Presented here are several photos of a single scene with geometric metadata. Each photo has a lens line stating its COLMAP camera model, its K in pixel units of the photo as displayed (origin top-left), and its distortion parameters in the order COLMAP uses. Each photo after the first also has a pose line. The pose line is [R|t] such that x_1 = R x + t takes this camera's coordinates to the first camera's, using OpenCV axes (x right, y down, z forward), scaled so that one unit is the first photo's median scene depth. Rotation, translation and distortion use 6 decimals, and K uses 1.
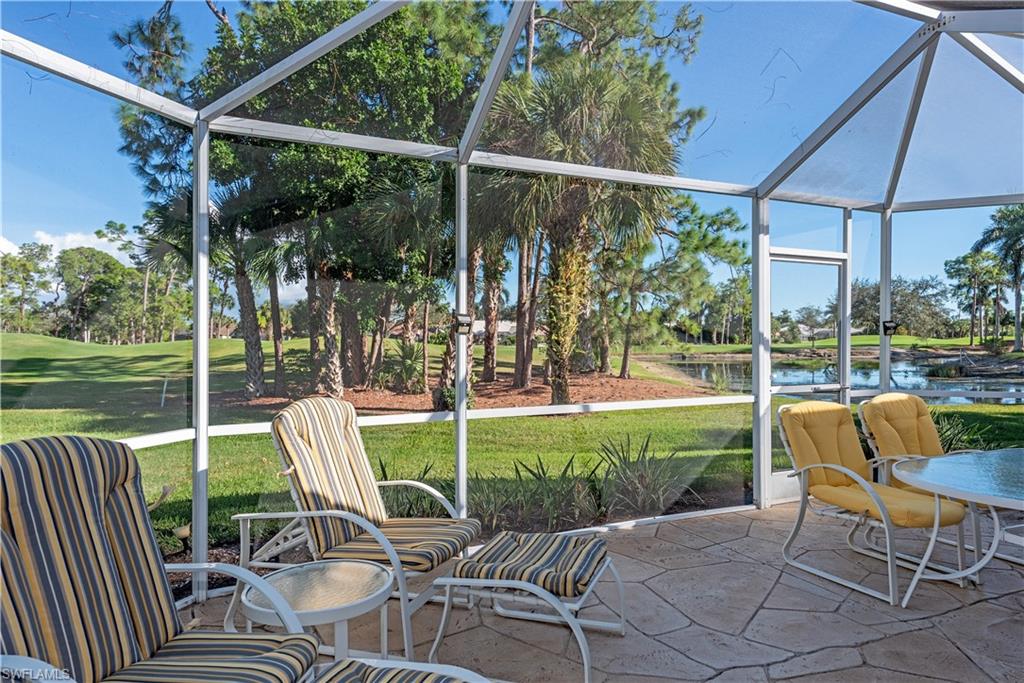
lens RADIAL K [[637.1, 0, 510.6], [0, 637.1, 344.6], [0, 0, 1]] dist [0.001816, 0.000601]
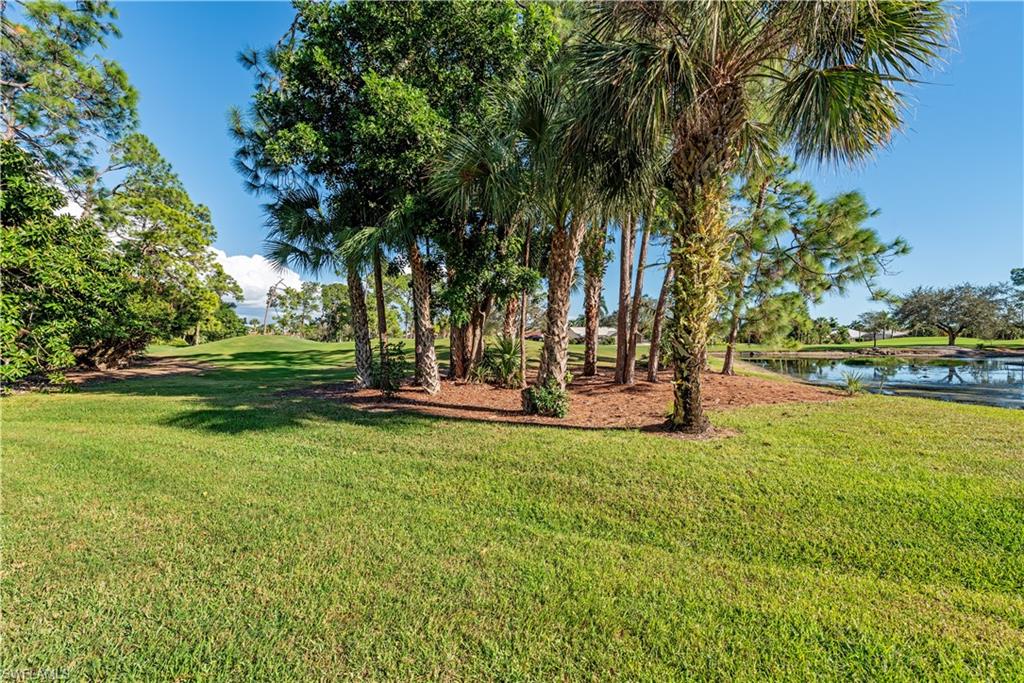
lens RADIAL K [[408.3, 0, 507.9], [0, 408.3, 347.0], [0, 0, 1]] dist [0.002091, -0.000027]
pose [[0.971868, 0.003213, -0.235504, -0.007712], [-0.002195, 0.999987, 0.004586, 0.009454], [0.235515, -0.003940, 0.971863, 0.373531]]
